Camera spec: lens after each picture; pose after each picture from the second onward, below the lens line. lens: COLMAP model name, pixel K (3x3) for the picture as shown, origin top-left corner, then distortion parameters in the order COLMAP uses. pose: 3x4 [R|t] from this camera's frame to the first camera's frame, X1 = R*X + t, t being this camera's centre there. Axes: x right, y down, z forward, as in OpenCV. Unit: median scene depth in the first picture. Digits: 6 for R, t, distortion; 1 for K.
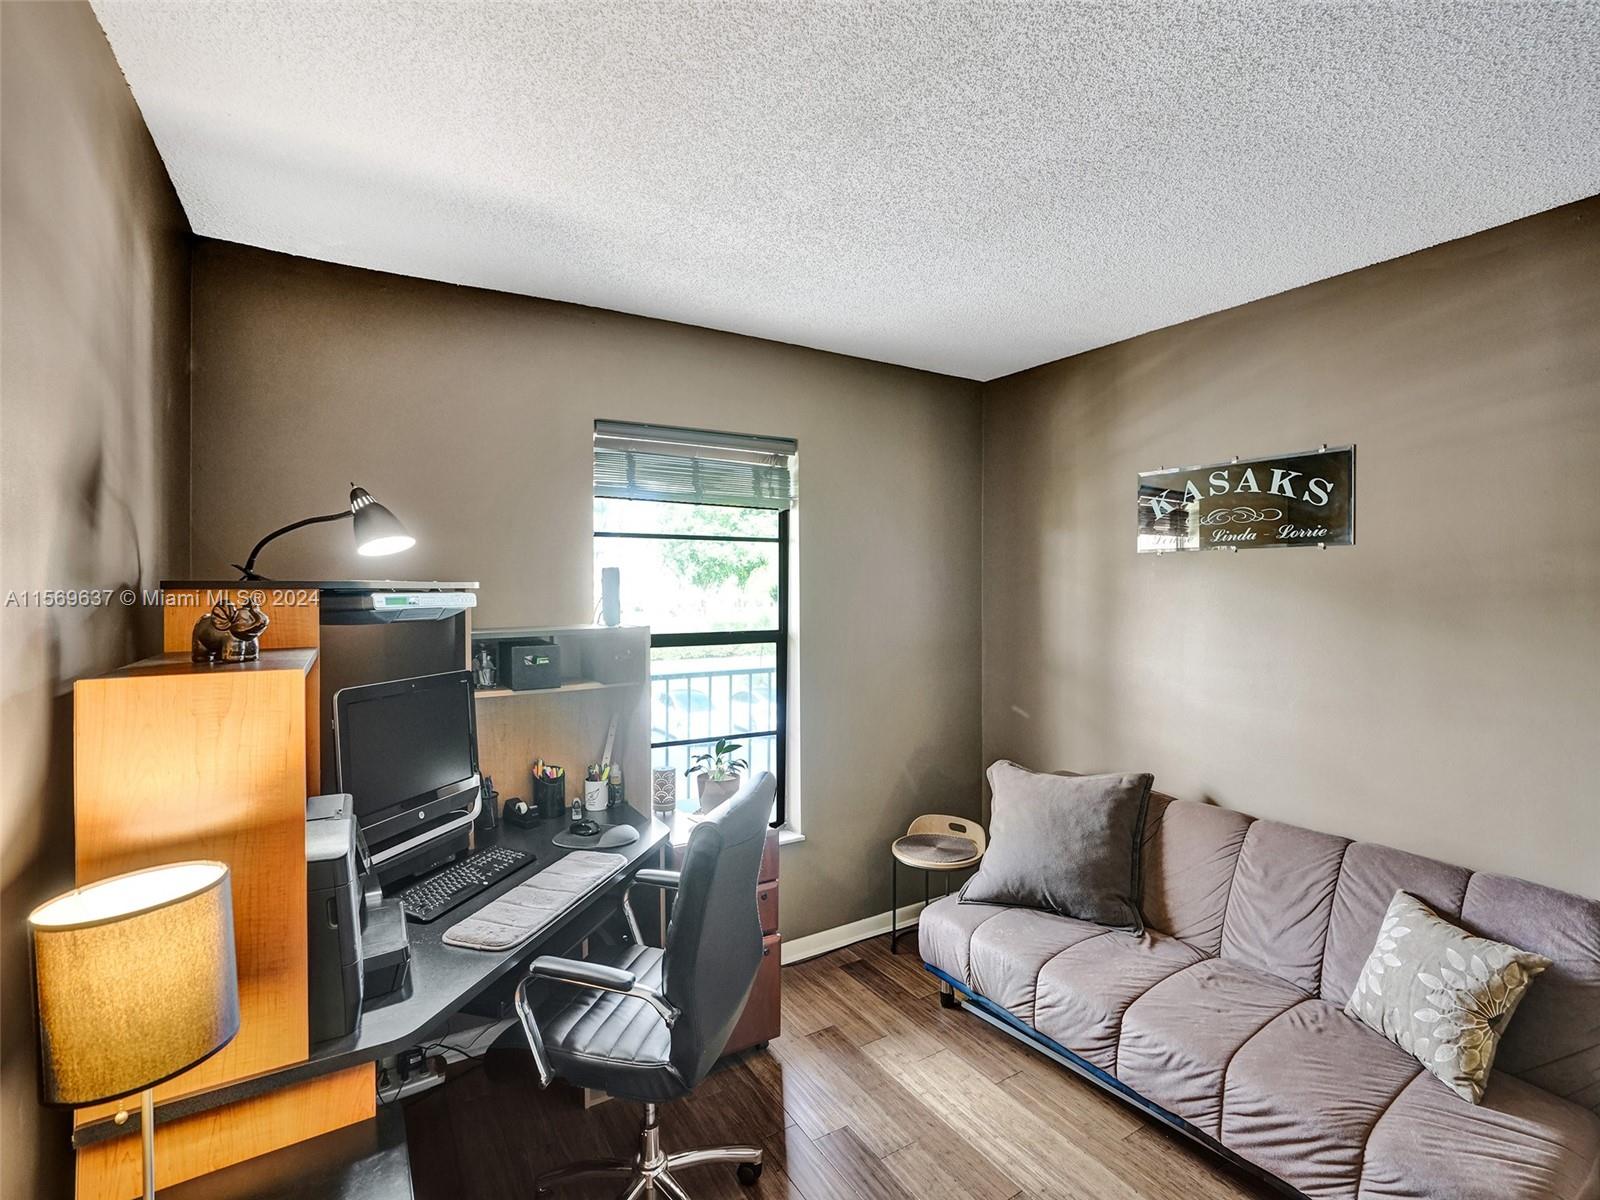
lens RADIAL K [[748.3, 0, 803.2], [0, 748.3, 592.9], [0, 0, 1]] dist [-0.055087, 0.026935]
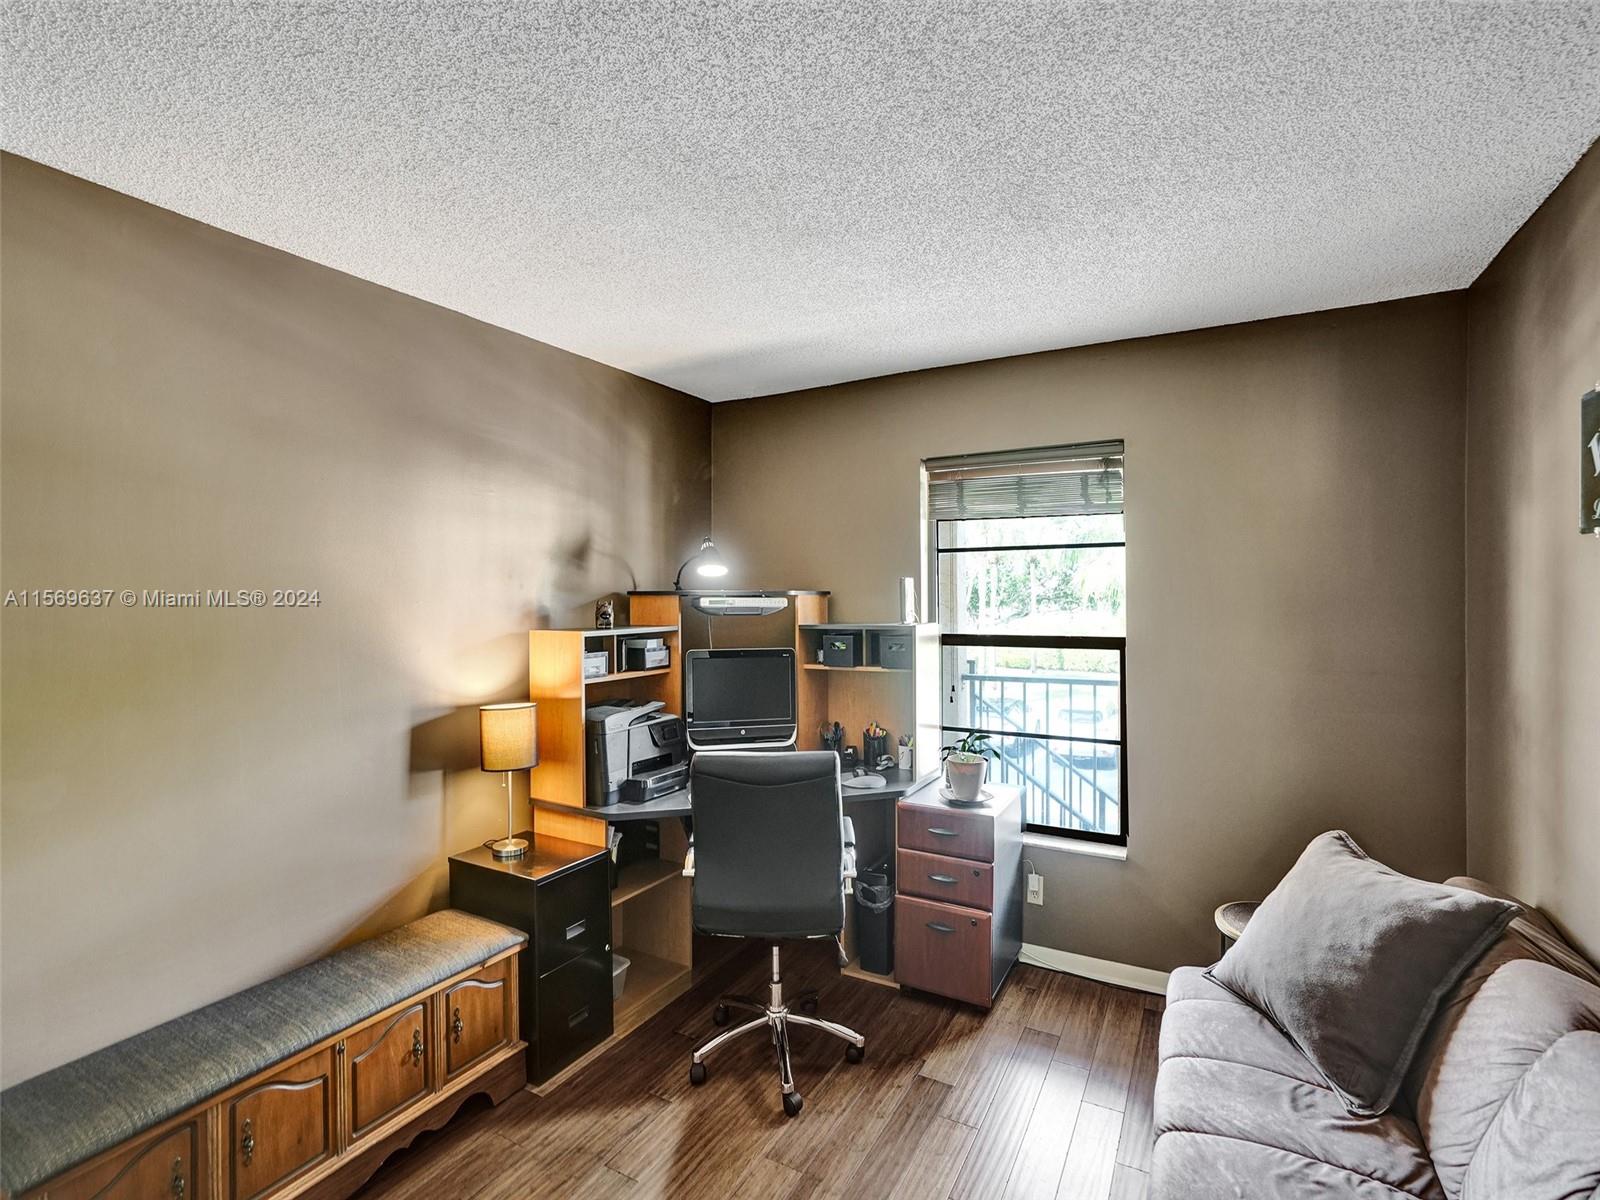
lens RADIAL K [[748.3, 0, 803.2], [0, 748.3, 592.9], [0, 0, 1]] dist [-0.055087, 0.026935]
pose [[0.488718, 0.000325, -0.872442, 0.784418], [-0.004907, 0.999985, -0.002376, -0.005394], [0.872428, 0.005442, 0.488712, 0.230816]]
